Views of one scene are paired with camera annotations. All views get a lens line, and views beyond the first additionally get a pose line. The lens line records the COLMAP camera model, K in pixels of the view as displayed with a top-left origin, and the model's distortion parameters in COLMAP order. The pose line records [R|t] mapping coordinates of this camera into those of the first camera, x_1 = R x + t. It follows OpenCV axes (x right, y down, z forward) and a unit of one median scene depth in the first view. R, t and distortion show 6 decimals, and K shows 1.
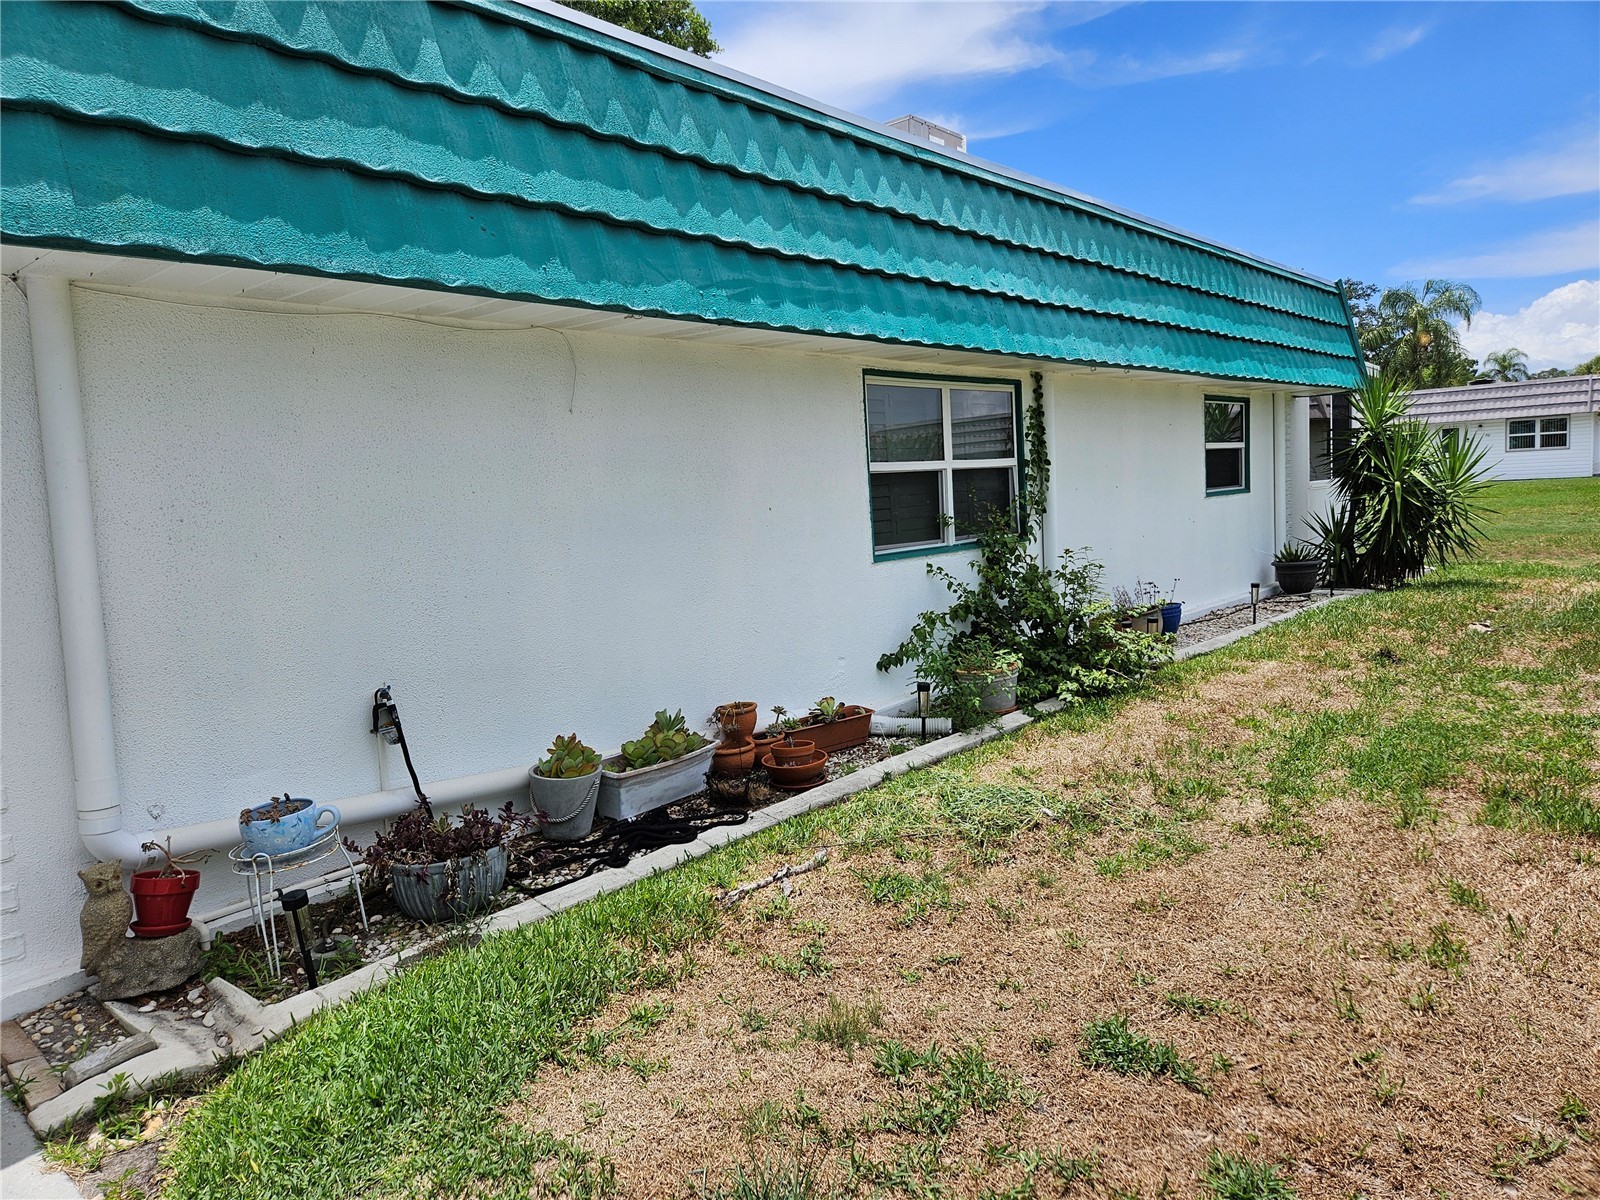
lens RADIAL K [[970.7, 0, 816.0], [0, 970.7, 602.6], [0, 0, 1]] dist [0.033959, -0.000641]
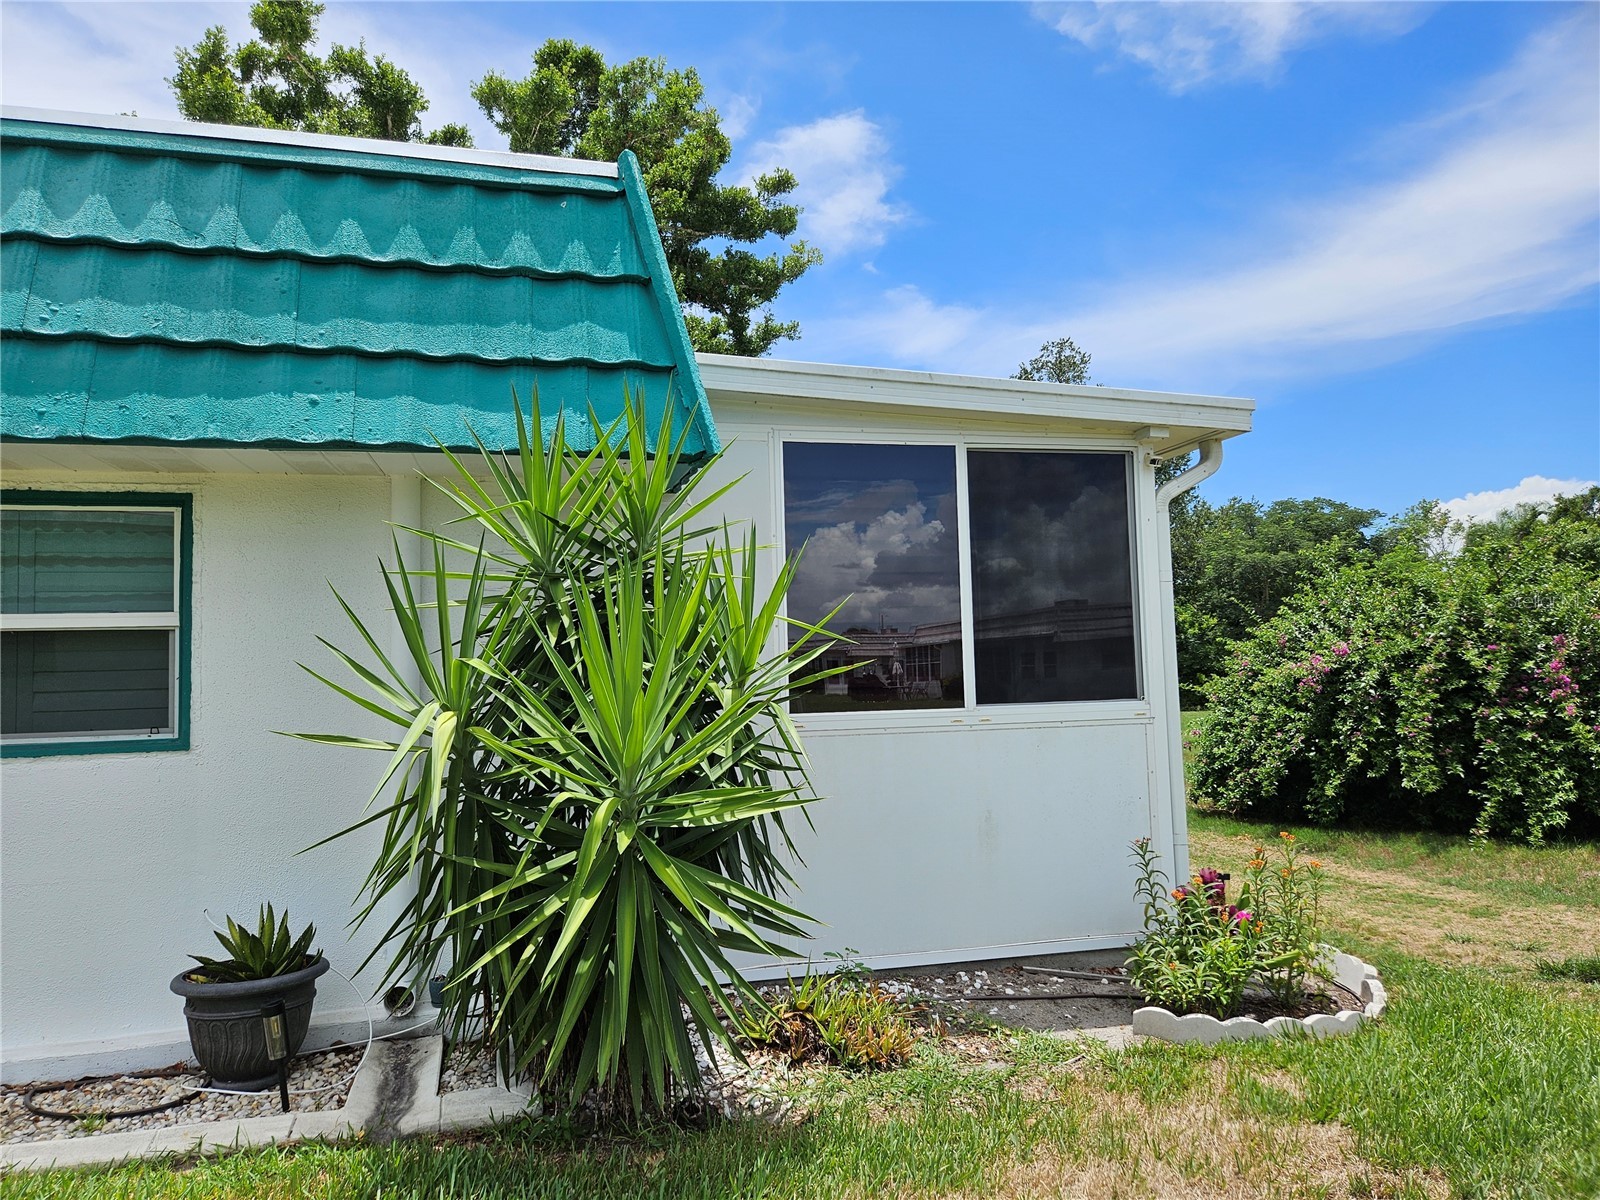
lens RADIAL K [[970.7, 0, 816.0], [0, 970.7, 602.6], [0, 0, 1]] dist [0.033959, -0.000641]
pose [[0.815730, -0.008281, -0.578373, 0.662084], [-0.095945, 0.984109, -0.149410, -0.105809], [0.570420, 0.177370, 0.801973, 0.657283]]
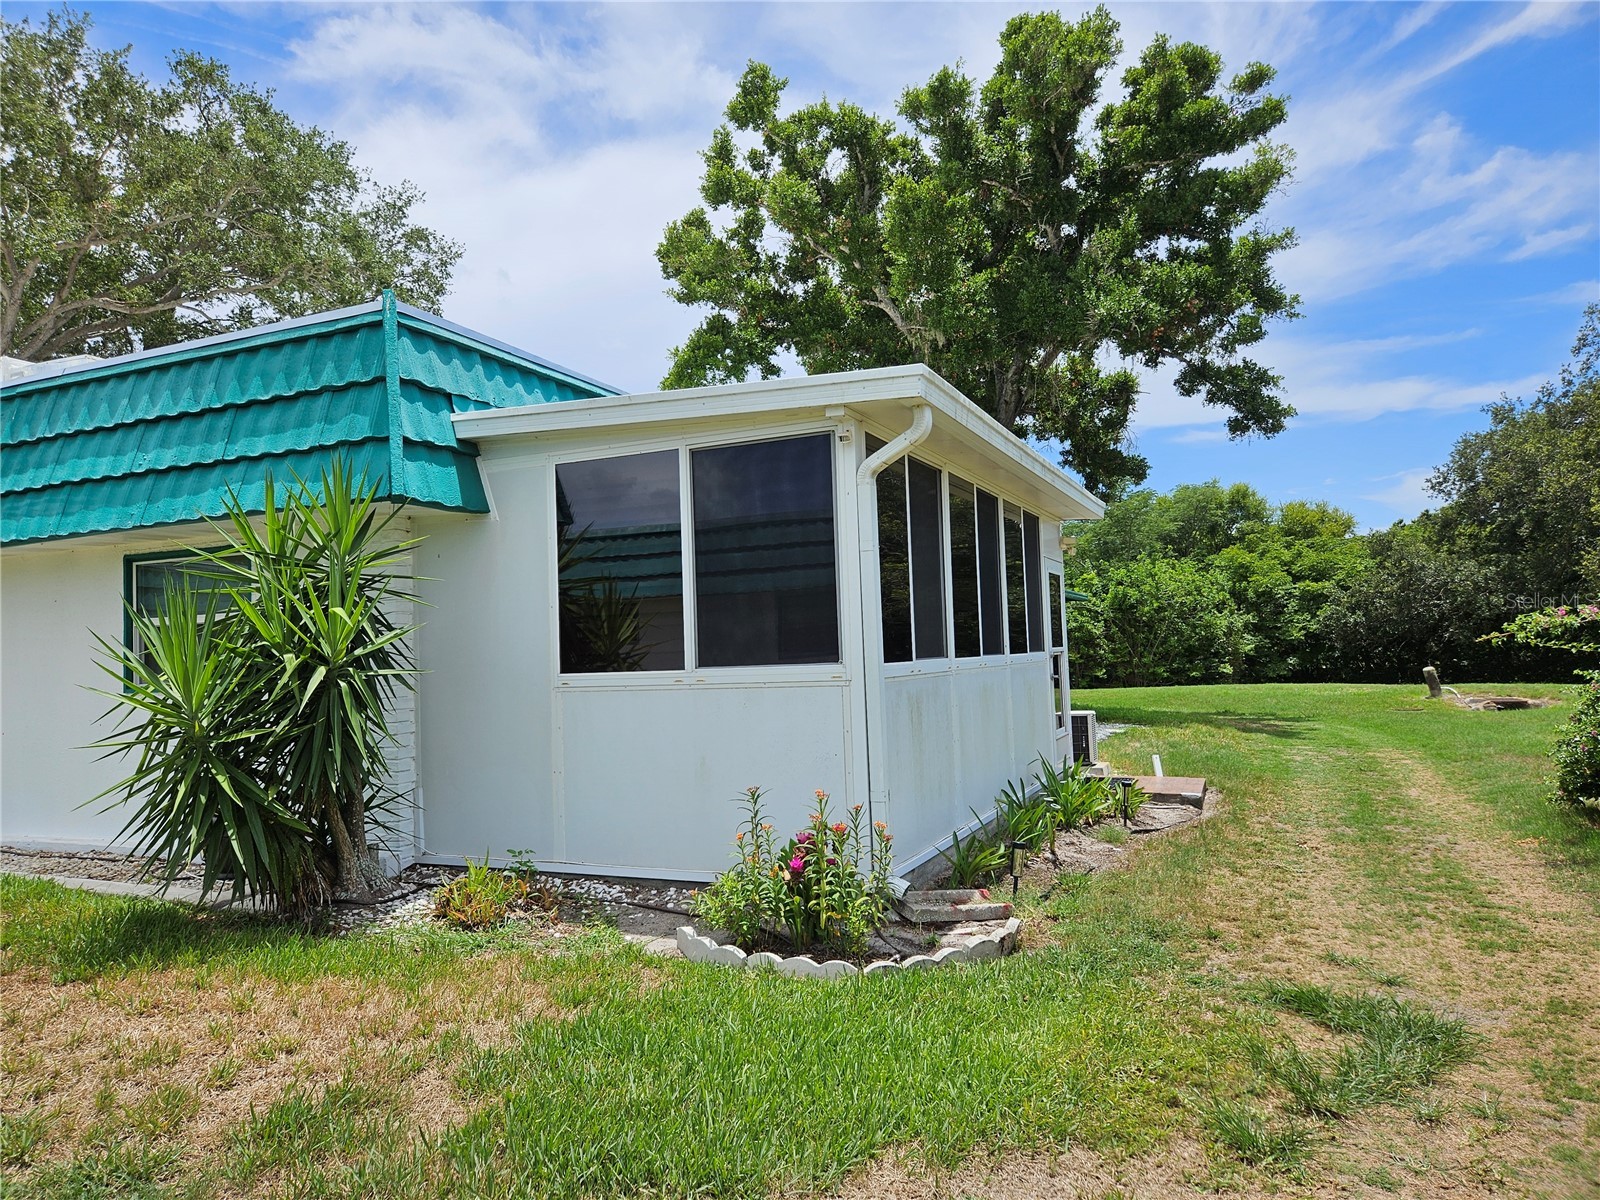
lens RADIAL K [[970.7, 0, 816.0], [0, 970.7, 602.6], [0, 0, 1]] dist [0.033959, -0.000641]
pose [[0.305417, 0.004040, -0.952210, 1.965922], [-0.118813, 0.992338, -0.033898, -0.318163], [0.944777, 0.123488, 0.303556, 1.894083]]
